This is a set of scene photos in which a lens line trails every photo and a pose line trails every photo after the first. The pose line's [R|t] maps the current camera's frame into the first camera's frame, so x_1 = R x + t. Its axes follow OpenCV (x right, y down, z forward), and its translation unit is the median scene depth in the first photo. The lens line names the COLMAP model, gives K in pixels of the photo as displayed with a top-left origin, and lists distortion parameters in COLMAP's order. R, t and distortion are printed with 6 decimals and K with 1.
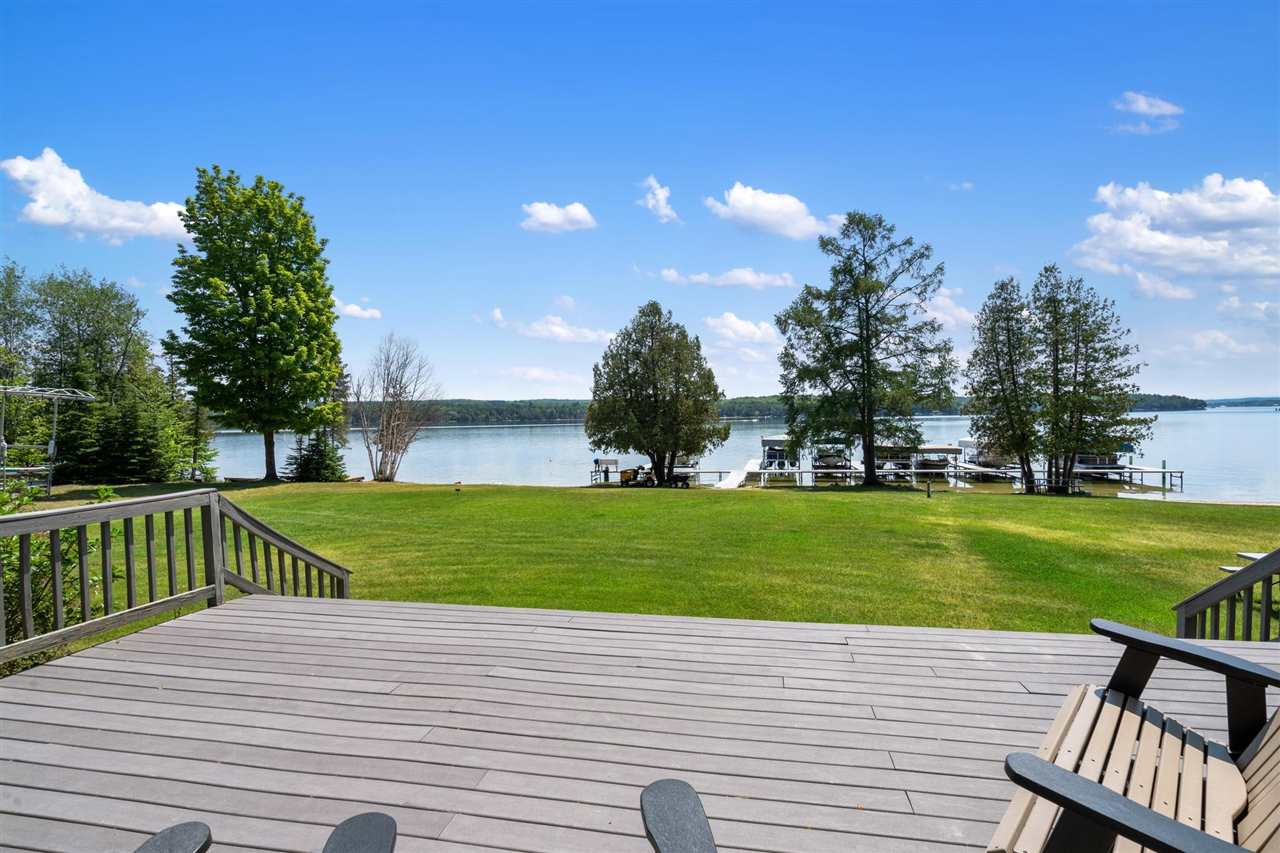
lens RADIAL K [[623.0, 0, 636.6], [0, 623.0, 435.3], [0, 0, 1]] dist [0.004755, 0.000483]
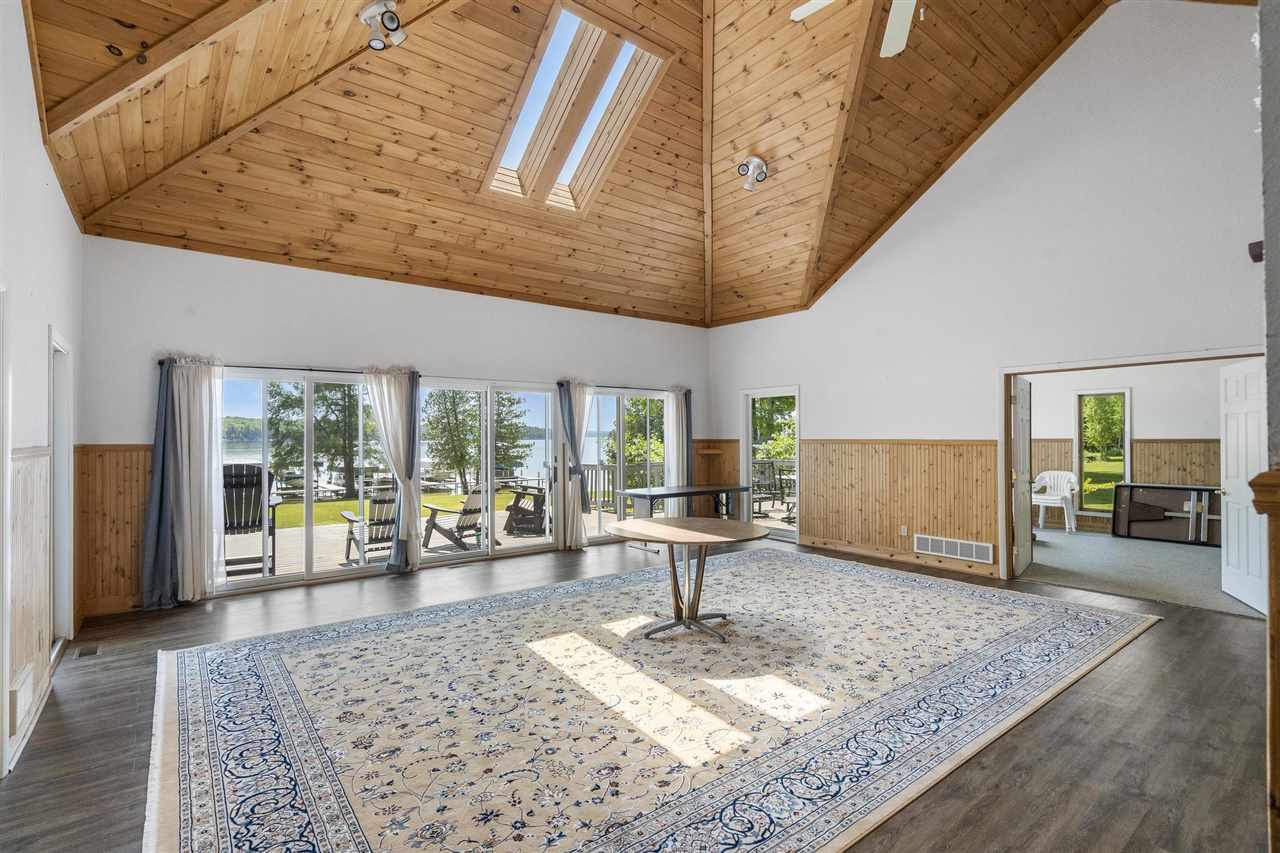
lens RADIAL K [[591.5, 0, 643.3], [0, 591.5, 432.7], [0, 0, 1]] dist [-0.002886, 0.000372]
pose [[0.639608, 0.018875, 0.768469, -0.148975], [0.016434, 0.999134, -0.038219, 0.006690], [-0.768525, 0.037074, 0.638744, -0.176147]]
